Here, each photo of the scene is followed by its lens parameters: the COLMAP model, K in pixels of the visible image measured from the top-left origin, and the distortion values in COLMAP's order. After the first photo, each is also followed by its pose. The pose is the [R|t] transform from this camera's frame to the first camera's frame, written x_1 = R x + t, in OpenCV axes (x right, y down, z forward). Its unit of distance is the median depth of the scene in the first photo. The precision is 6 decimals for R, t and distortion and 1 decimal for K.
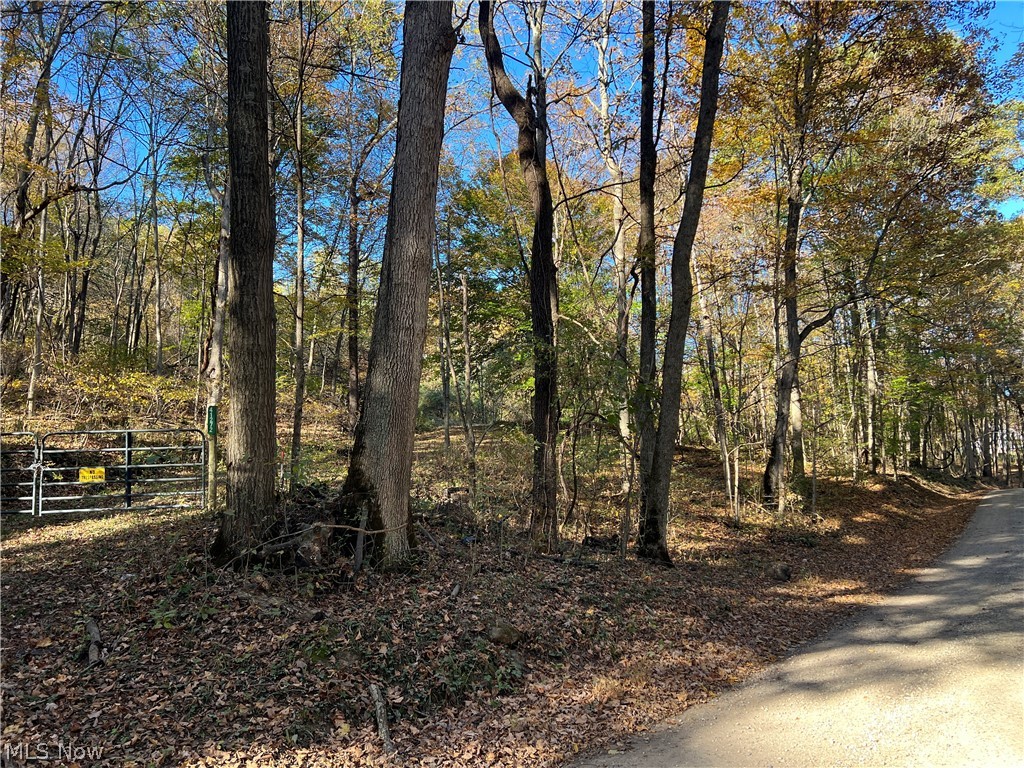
lens RADIAL K [[792.4, 0, 512.0], [0, 792.4, 384.0], [0, 0, 1]] dist [0.044973, -0.050443]
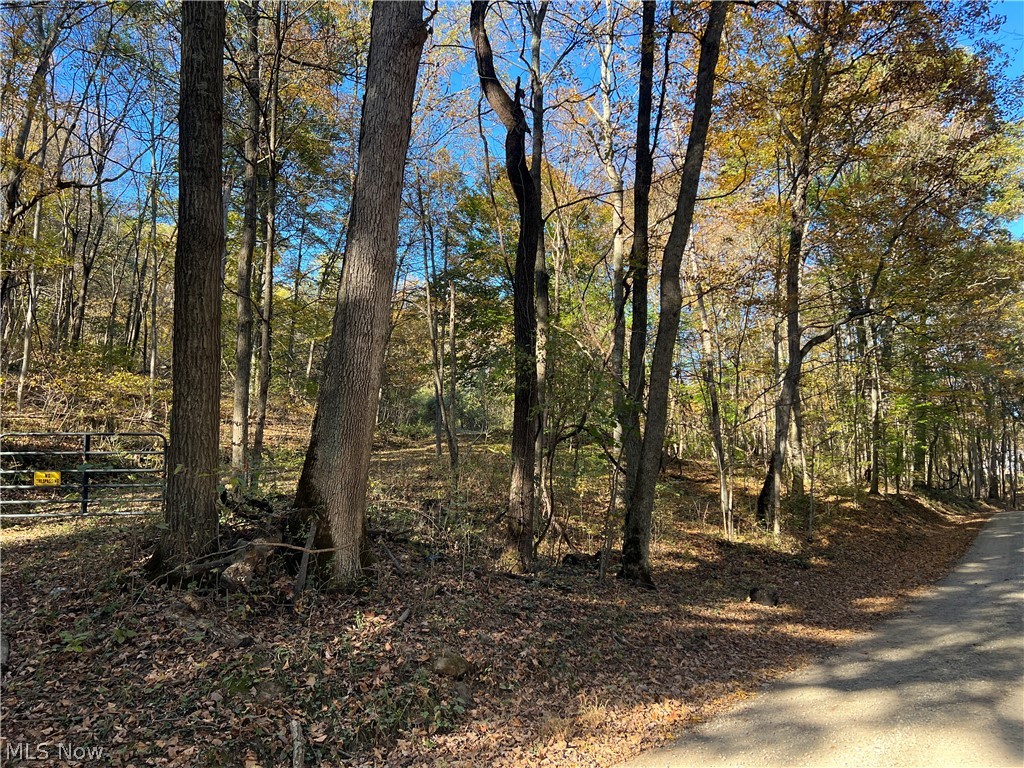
lens RADIAL K [[792.4, 0, 512.0], [0, 792.4, 384.0], [0, 0, 1]] dist [0.044973, -0.050443]
pose [[0.999656, 0.024592, -0.009122, 0.033854], [-0.024685, 0.999644, -0.010123, -0.003756], [0.008870, 0.010344, 0.999907, 0.034379]]
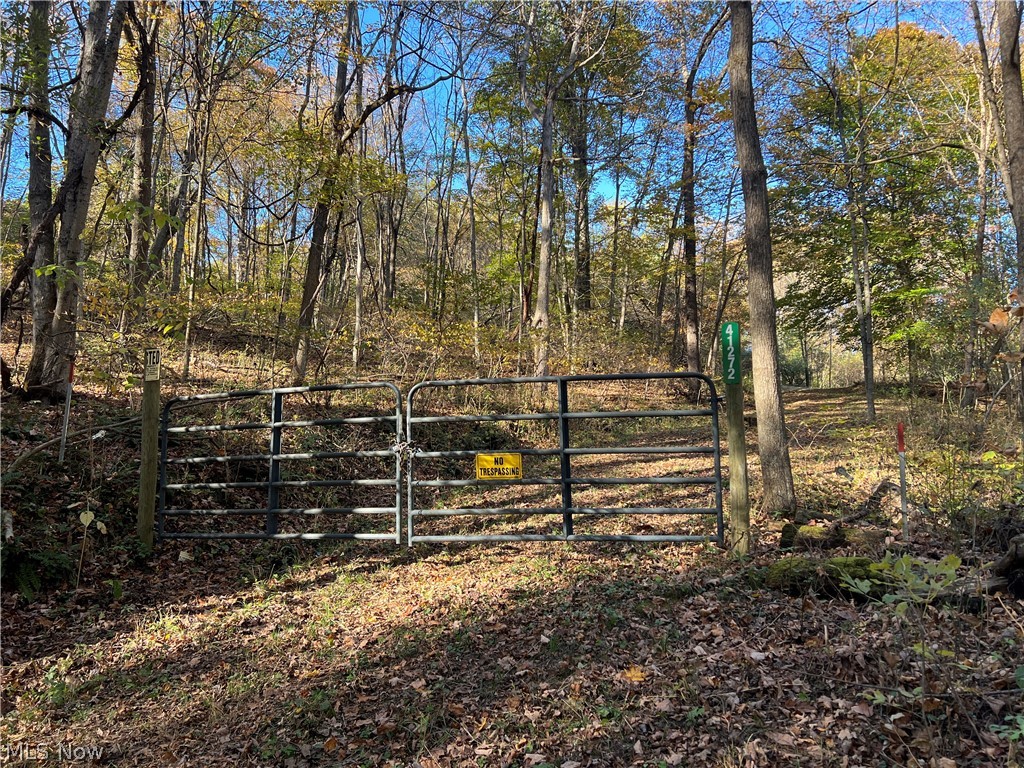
lens RADIAL K [[792.4, 0, 512.0], [0, 792.4, 384.0], [0, 0, 1]] dist [0.044973, -0.050443]
pose [[0.944519, -0.012100, -0.328234, -0.298946], [0.026206, 0.998912, 0.038585, 0.036407], [0.327410, -0.045046, 0.943808, 0.453897]]
